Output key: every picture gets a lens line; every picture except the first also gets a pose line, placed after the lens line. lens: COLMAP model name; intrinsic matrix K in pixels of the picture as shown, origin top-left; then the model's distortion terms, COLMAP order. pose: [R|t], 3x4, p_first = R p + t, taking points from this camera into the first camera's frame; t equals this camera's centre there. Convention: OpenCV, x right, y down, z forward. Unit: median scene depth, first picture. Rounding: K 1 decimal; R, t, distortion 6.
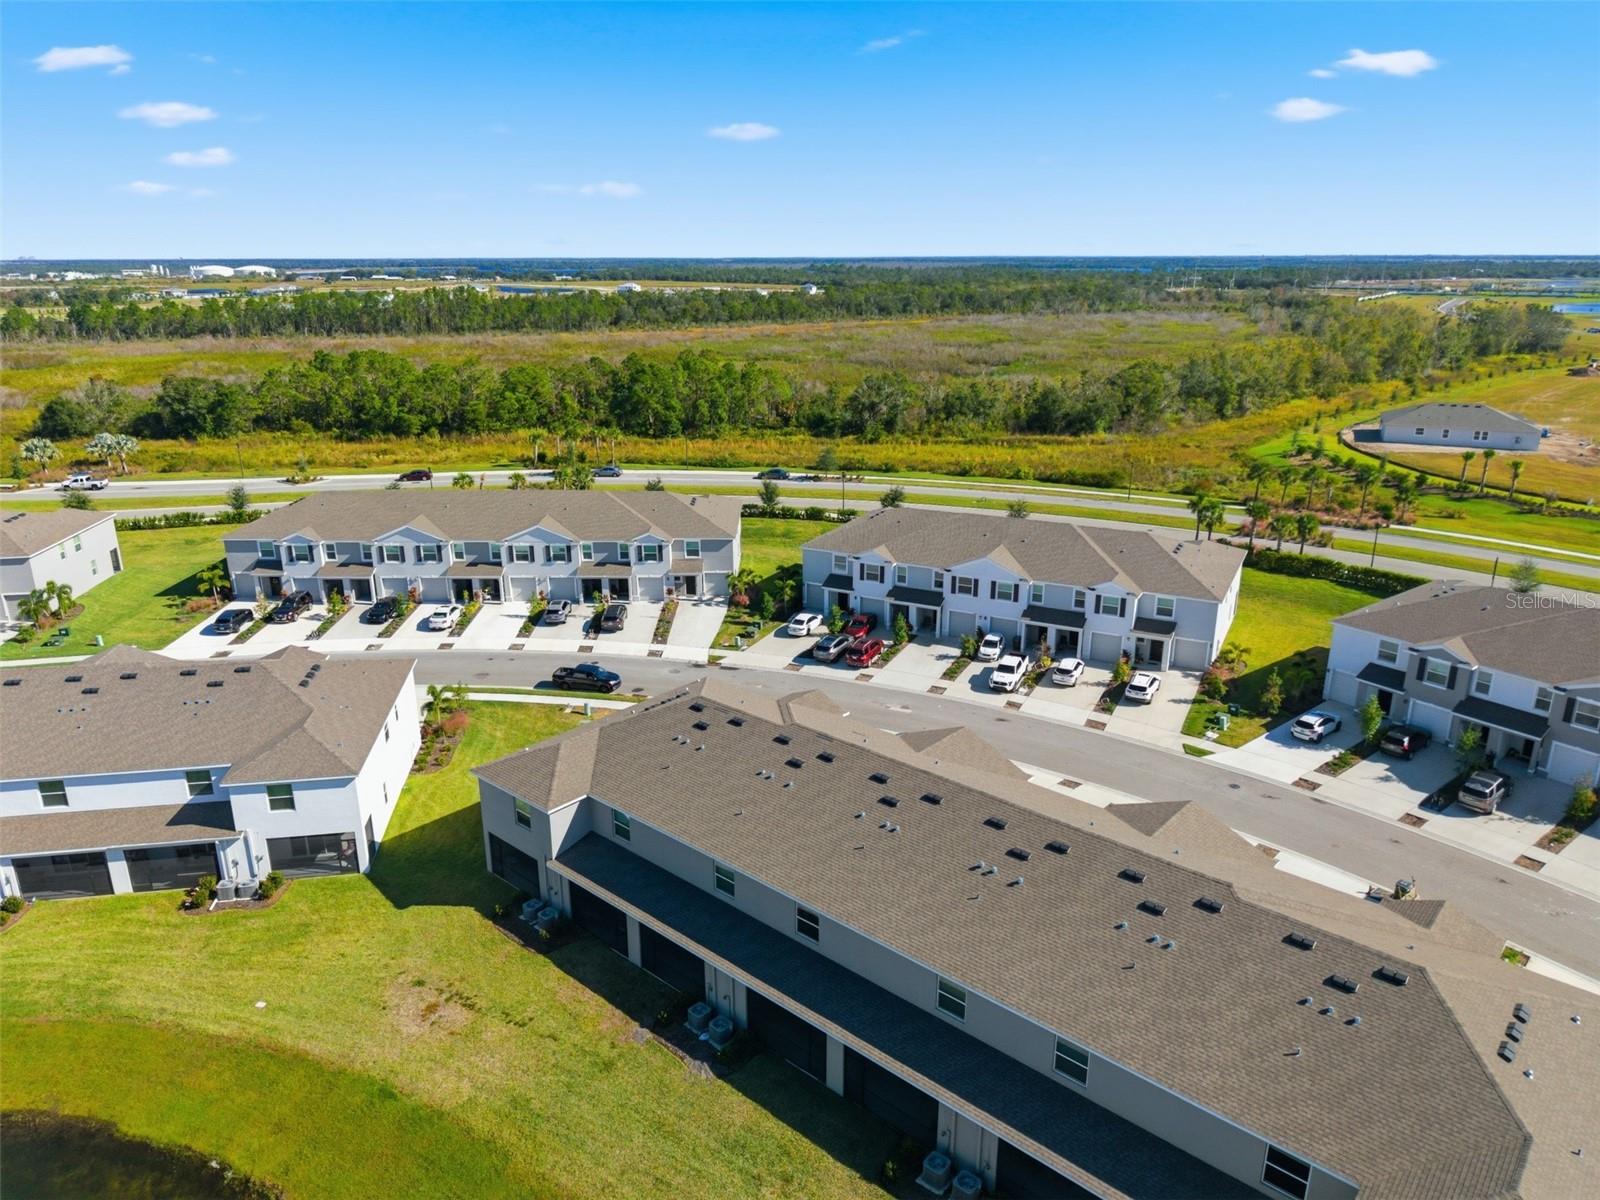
lens RADIAL K [[1067.2, 0, 788.3], [0, 1067.2, 597.9], [0, 0, 1]] dist [0.037679, -0.044013]
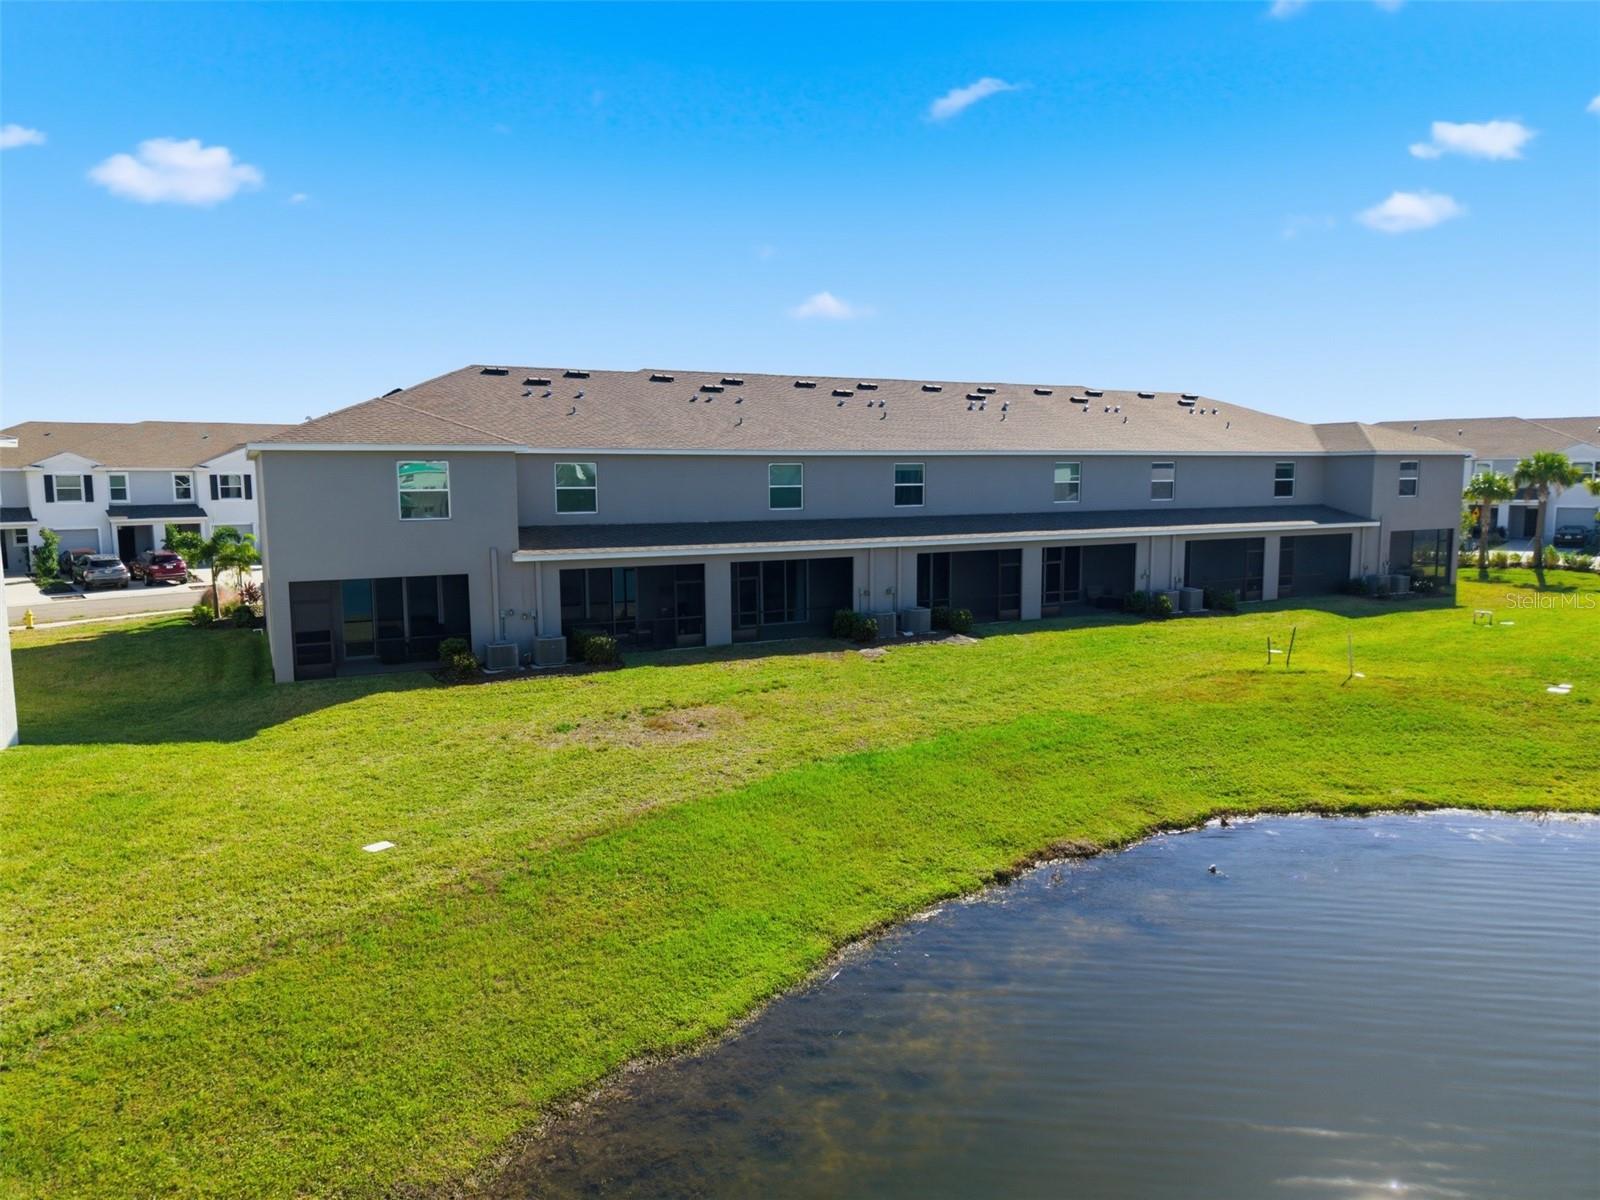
lens RADIAL K [[1067.2, 0, 794.4], [0, 1067.2, 602.2], [0, 0, 1]] dist [0.037679, -0.044013]
pose [[0.358495, -0.106089, 0.927484, -0.402858], [0.287281, 0.957845, -0.001479, 0.182115], [-0.888229, 0.266978, 0.373860, 0.390001]]
